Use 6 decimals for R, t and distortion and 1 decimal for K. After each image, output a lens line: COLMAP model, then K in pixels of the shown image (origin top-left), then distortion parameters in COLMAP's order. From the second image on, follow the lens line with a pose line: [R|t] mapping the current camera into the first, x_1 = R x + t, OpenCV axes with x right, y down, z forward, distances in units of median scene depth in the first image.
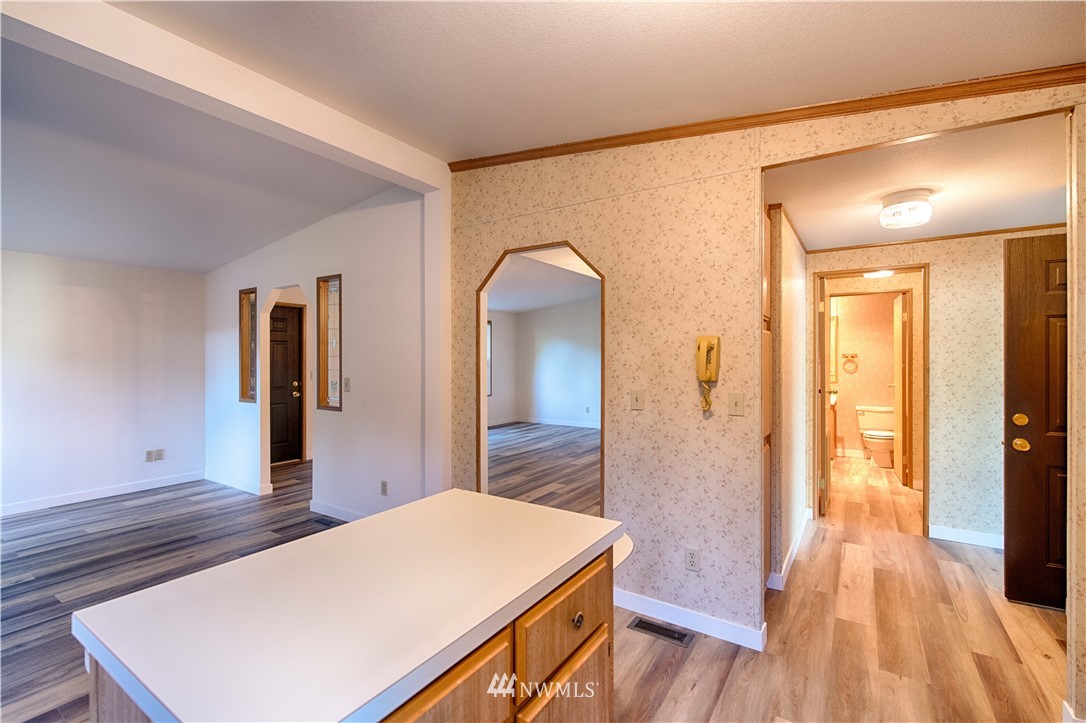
lens RADIAL K [[479.4, 0, 543.3], [0, 479.4, 359.0], [0, 0, 1]] dist [0.002498, -0.001488]
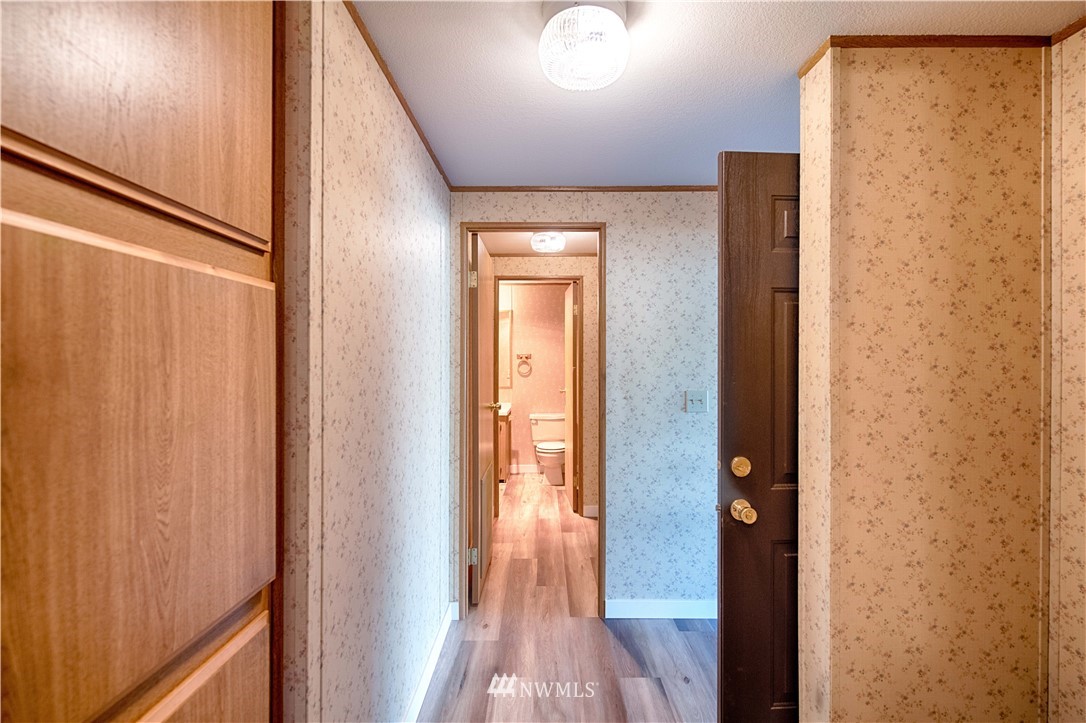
lens RADIAL K [[479.4, 0, 541.0], [0, 479.4, 359.4], [0, 0, 1]] dist [0.002498, -0.001488]
pose [[0.836457, 0.001331, 0.548031, 0.294433], [-0.001204, 0.999999, -0.000591, -0.001462], [-0.548032, -0.000165, 0.836458, 0.401437]]
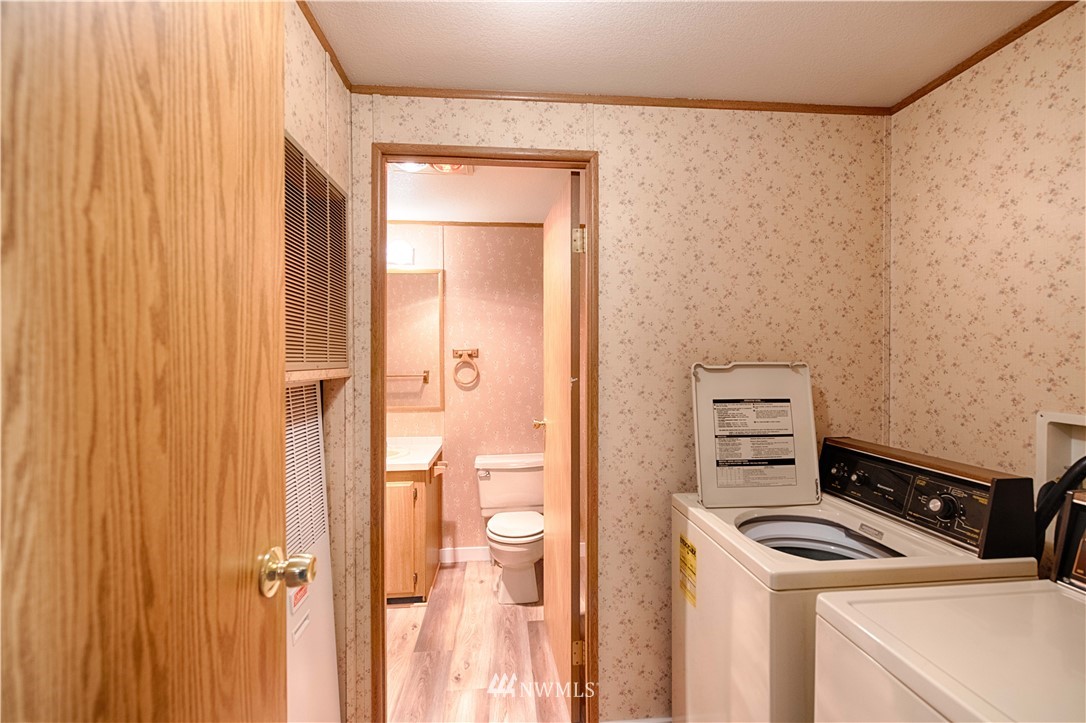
lens RADIAL K [[479.4, 0, 543.1], [0, 479.4, 360.9], [0, 0, 1]] dist [0.002498, -0.001488]
pose [[0.781032, -0.004804, 0.624473, 0.620375], [0.000490, 0.999975, 0.007080, -0.003955], [-0.624491, -0.005224, 0.781014, 0.893648]]
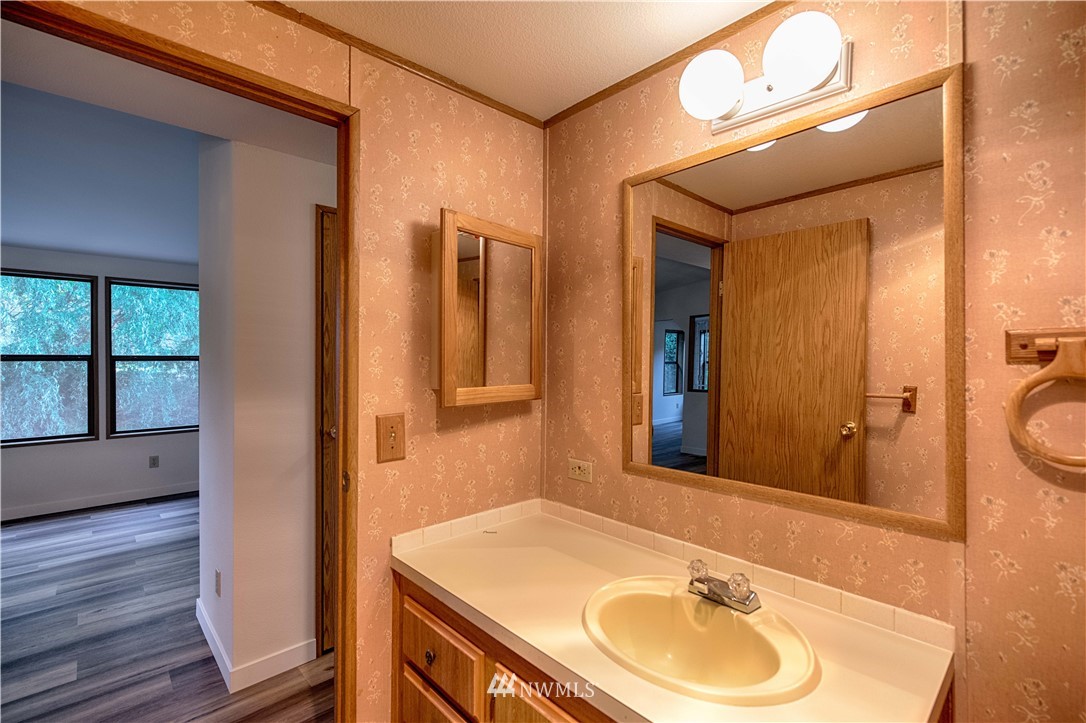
lens RADIAL K [[479.4, 0, 555.4], [0, 479.4, 358.0], [0, 0, 1]] dist [0.002498, -0.001488]
pose [[0.976060, 0.002685, -0.217483, 0.838319], [-0.002552, 0.999996, 0.000895, -0.005395], [0.217485, -0.000318, 0.976064, 1.332366]]
